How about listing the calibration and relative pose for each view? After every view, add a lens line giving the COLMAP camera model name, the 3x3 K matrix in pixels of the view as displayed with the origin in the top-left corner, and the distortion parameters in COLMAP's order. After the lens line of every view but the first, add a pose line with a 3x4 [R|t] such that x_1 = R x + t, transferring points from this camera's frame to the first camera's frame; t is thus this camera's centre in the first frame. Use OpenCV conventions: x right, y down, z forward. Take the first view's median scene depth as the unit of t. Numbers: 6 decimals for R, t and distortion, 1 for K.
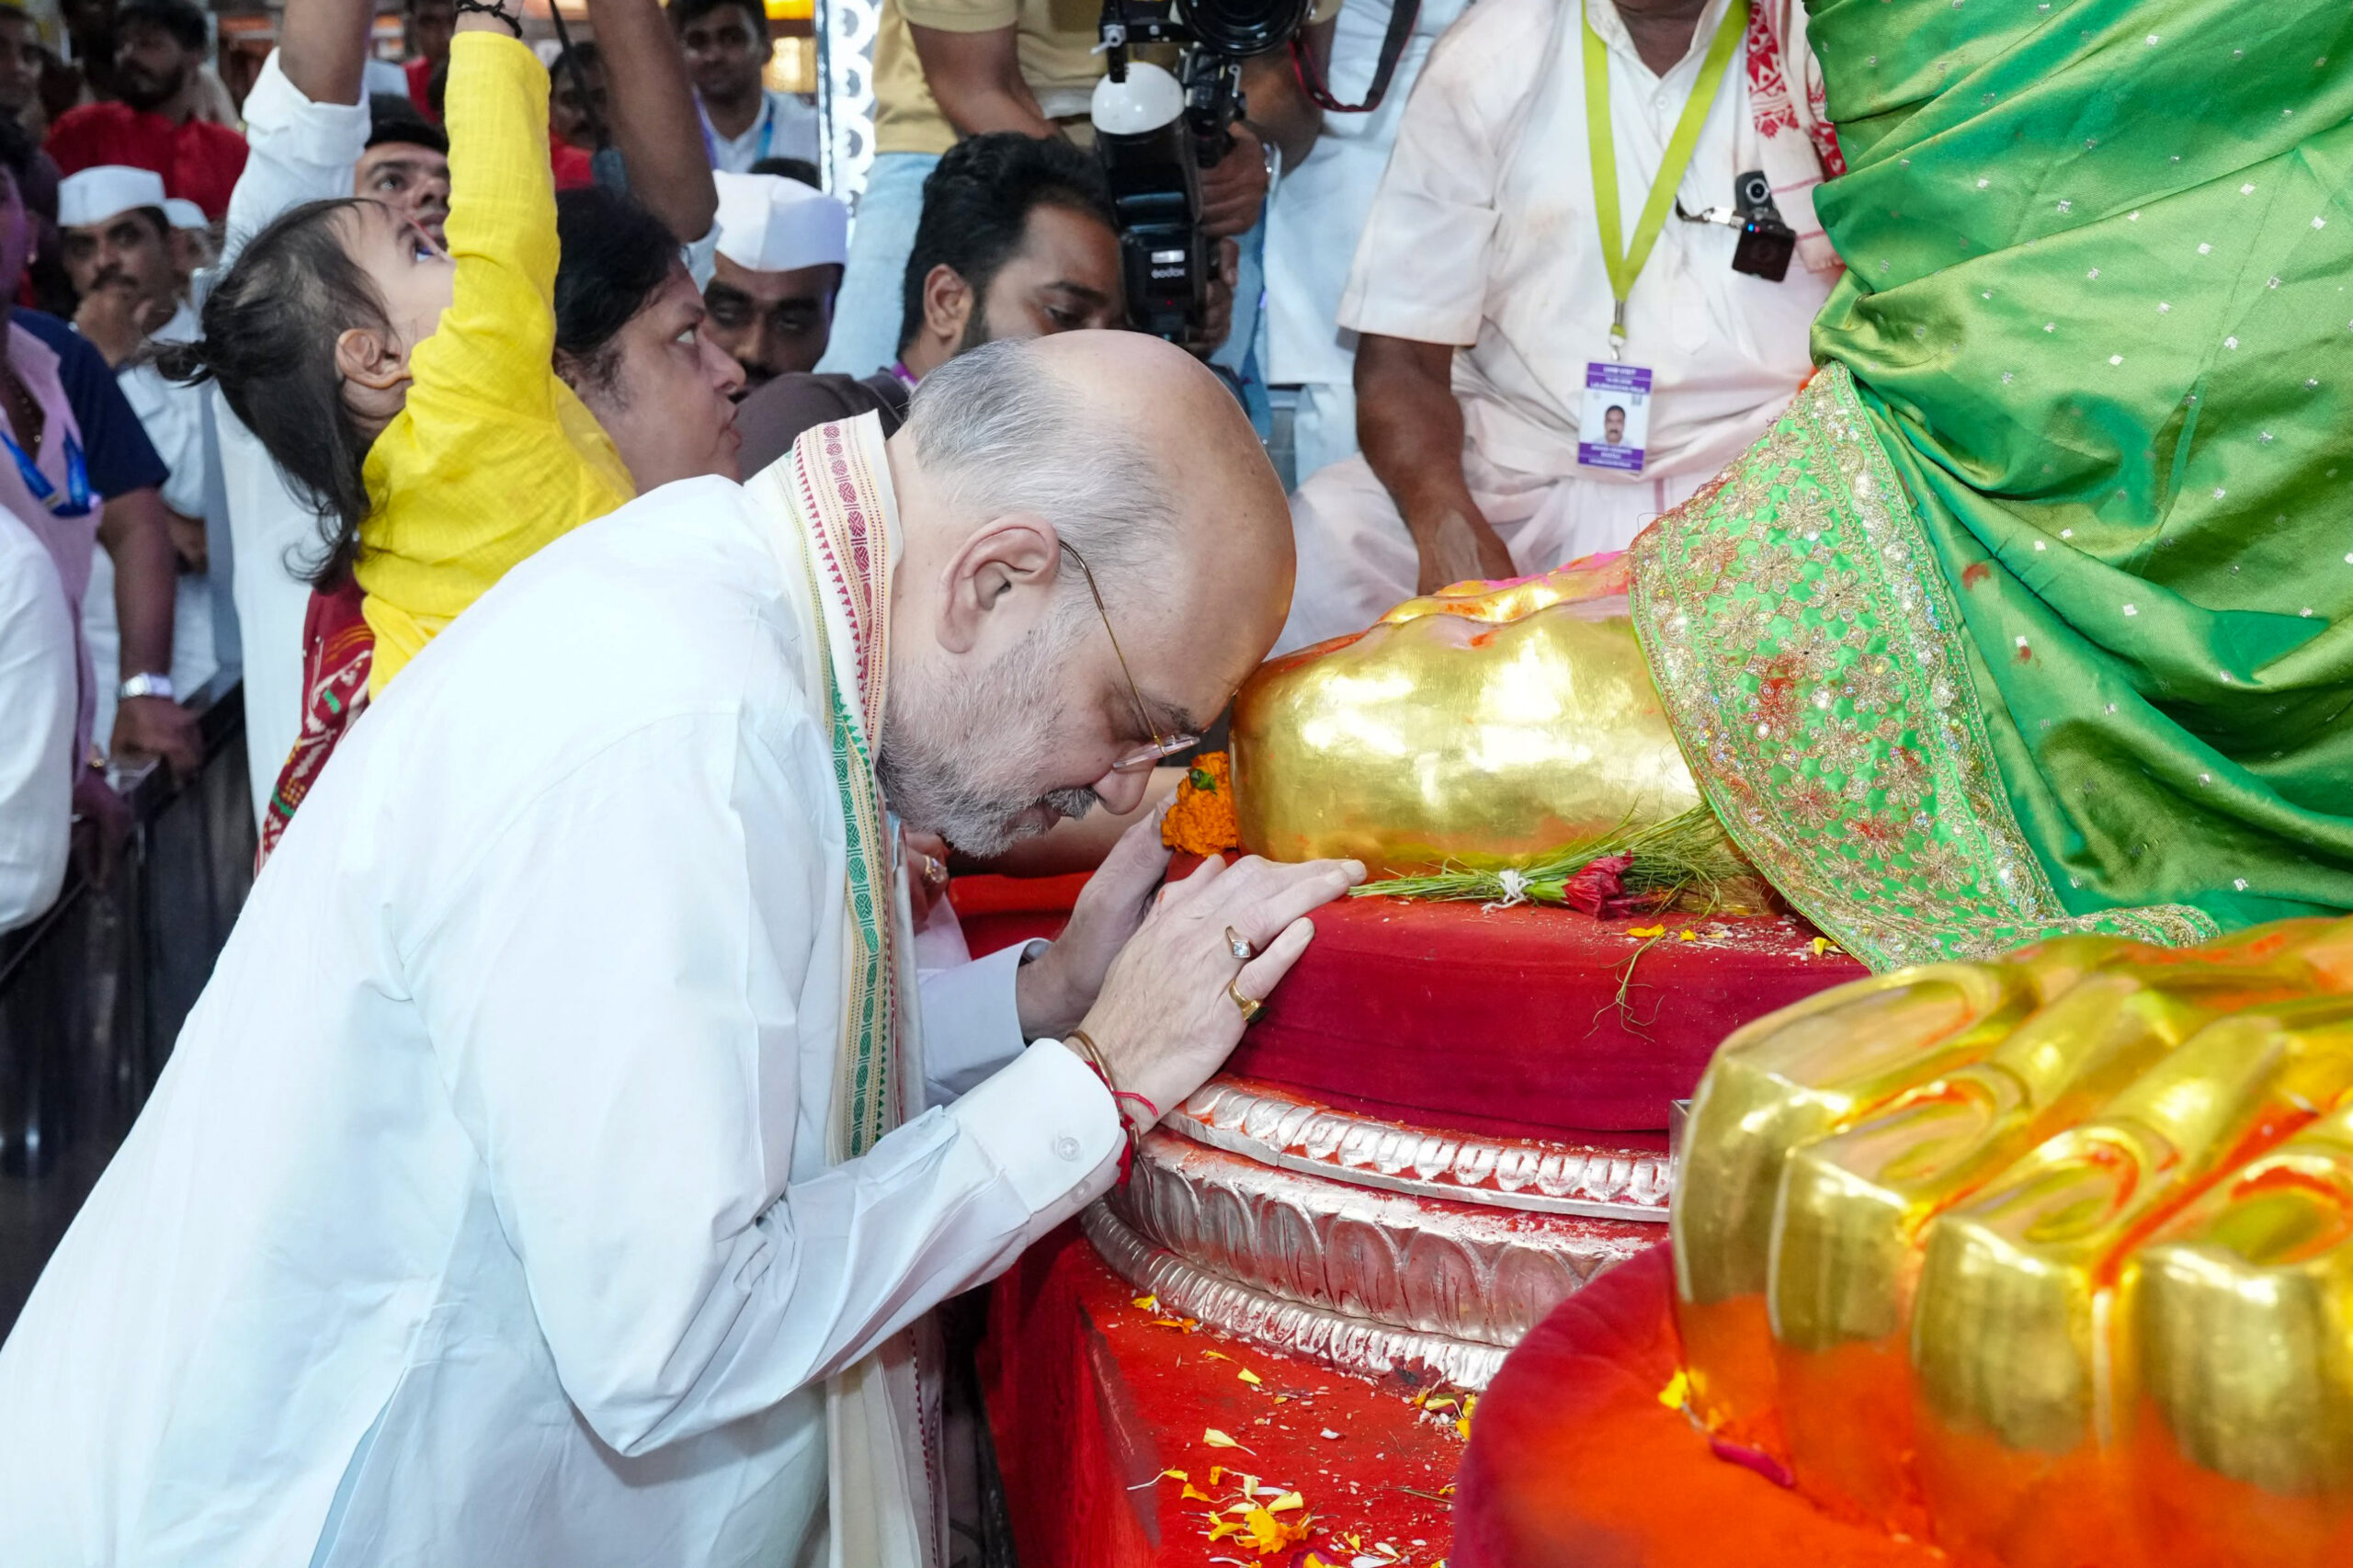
lens RADIAL K [[3868.3, 0, 1220.5], [0, 3868.3, 686.4], [0, 0, 1]] dist [0.038083, 0.031728]
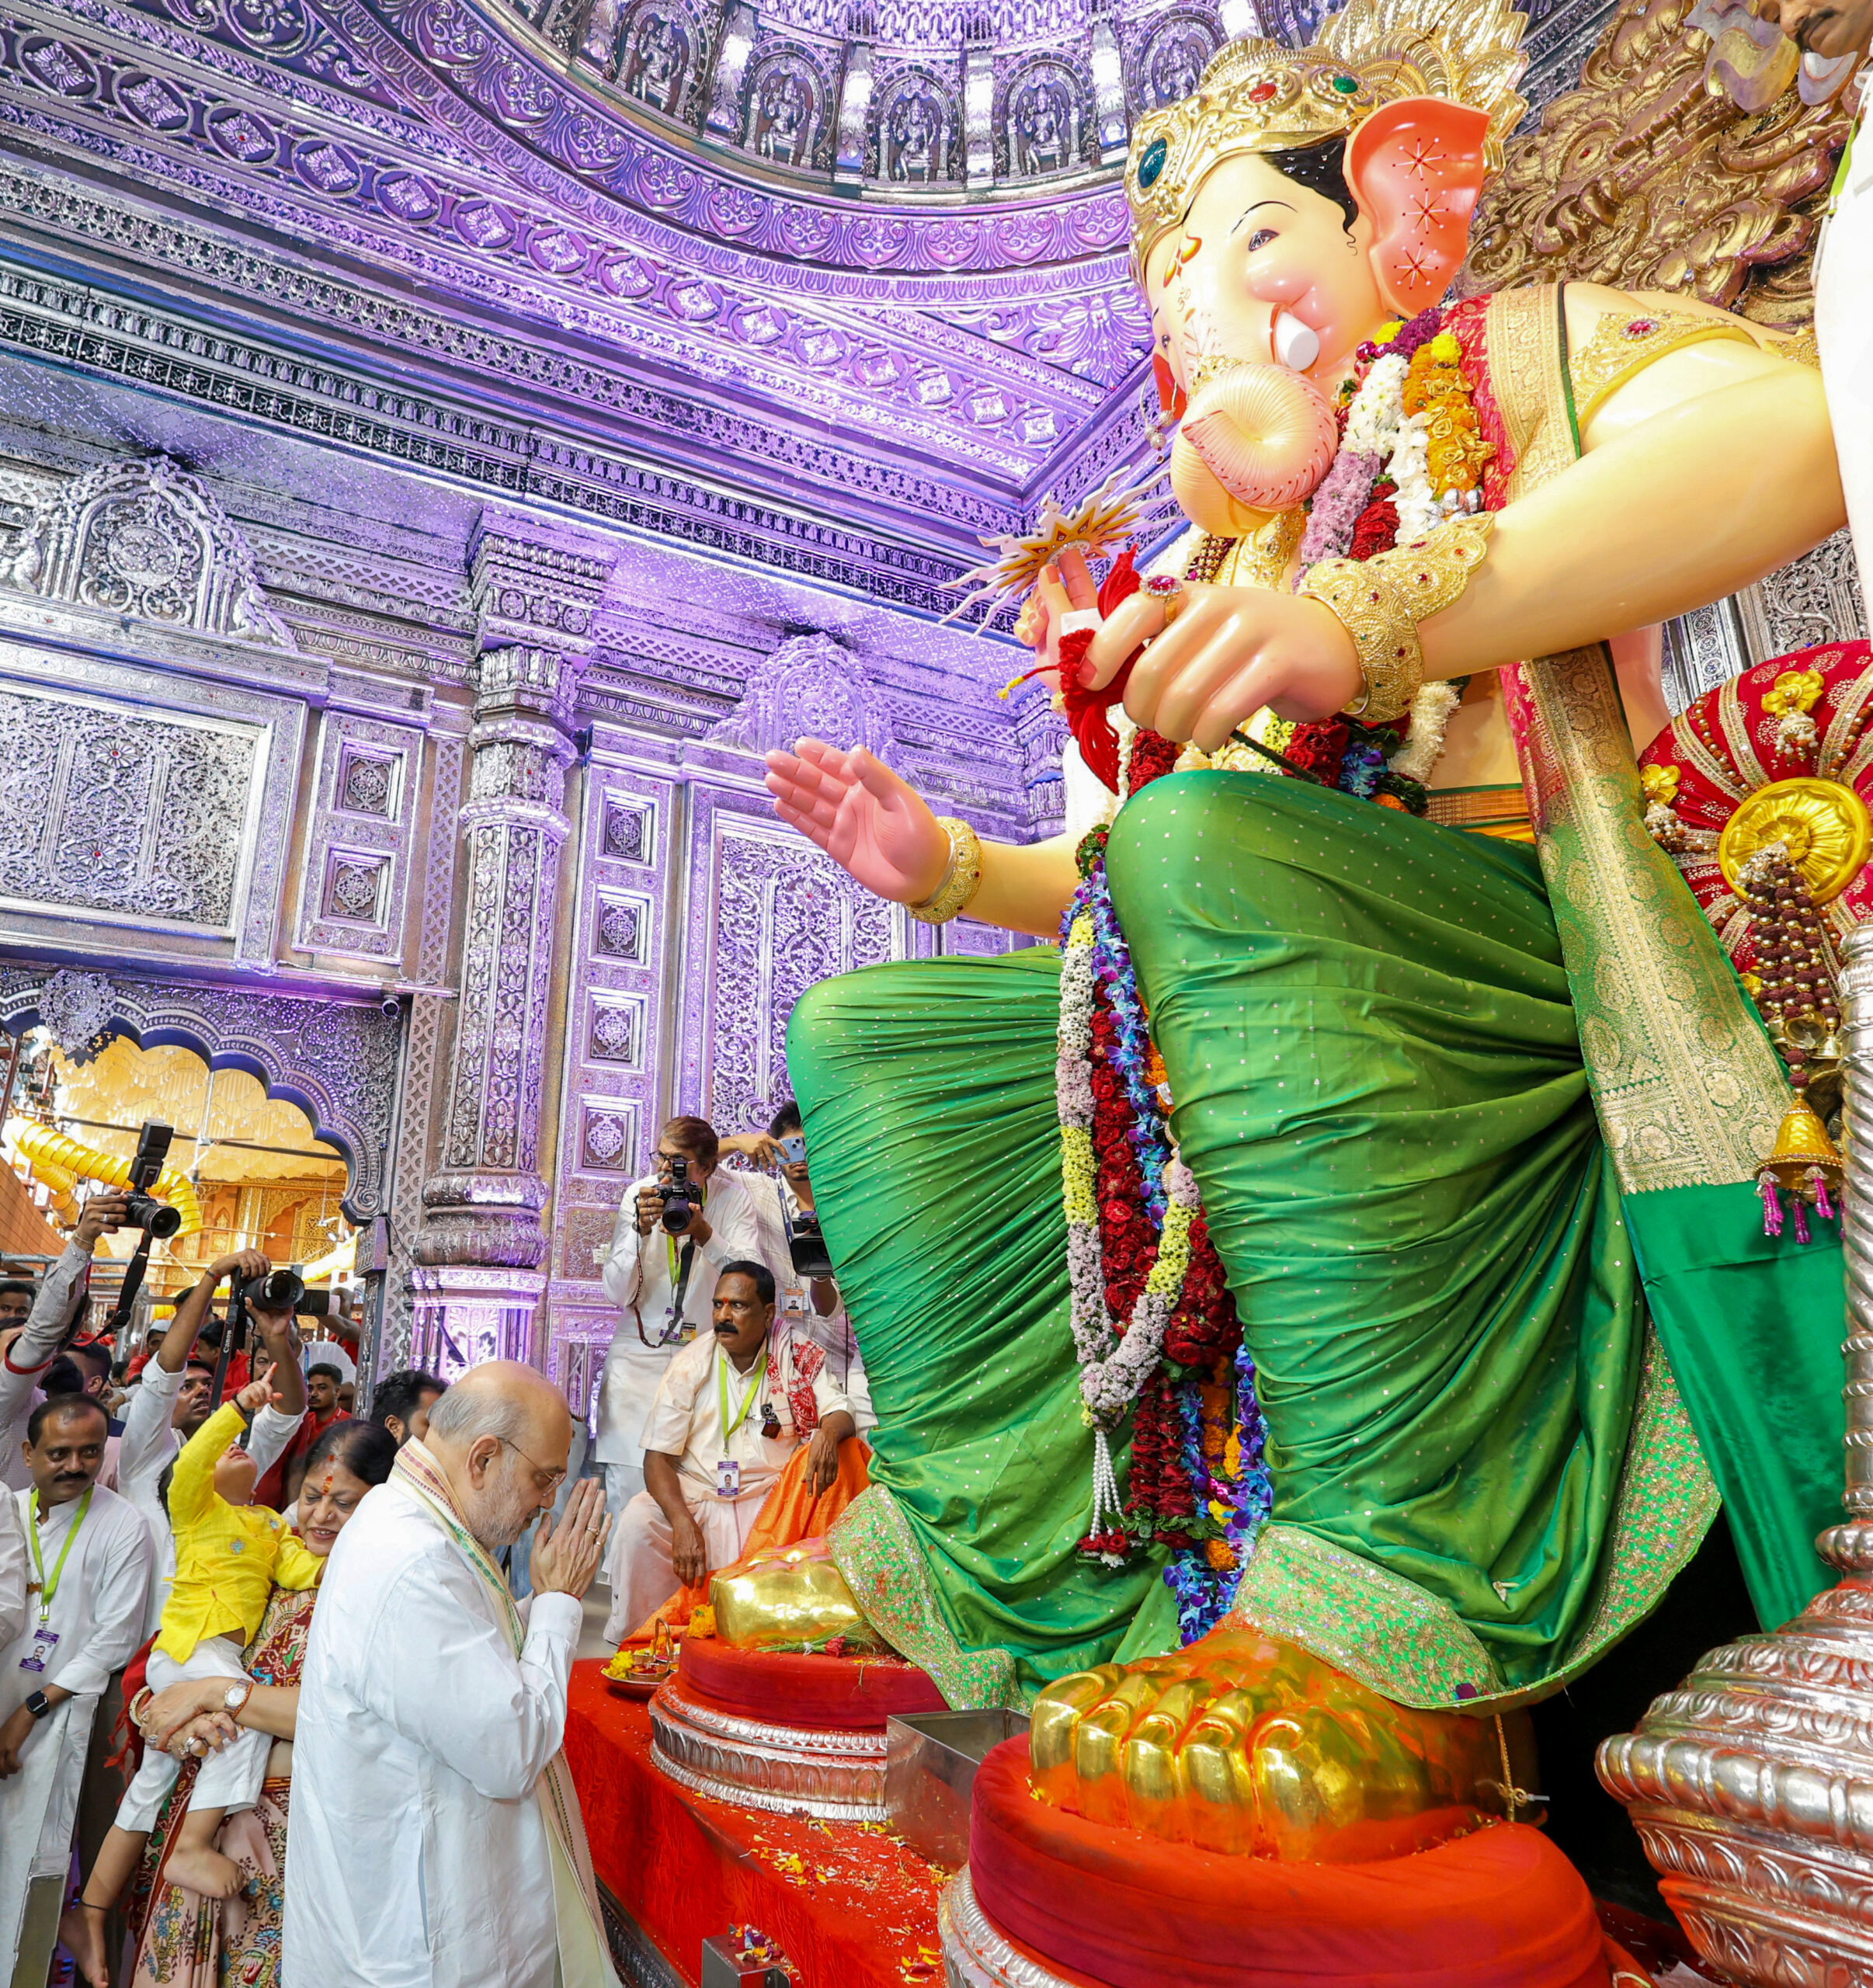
lens RADIAL K [[1308.4, 0, 792.3], [0, 1308.4, 991.4], [0, 0, 1]] dist [0.003185, 0.003242]
pose [[0.952641, 0.115514, 0.281302, -0.341078], [0.003814, 0.920432, -0.390884, -0.030620], [-0.304072, 0.373445, 0.876401, -0.236918]]
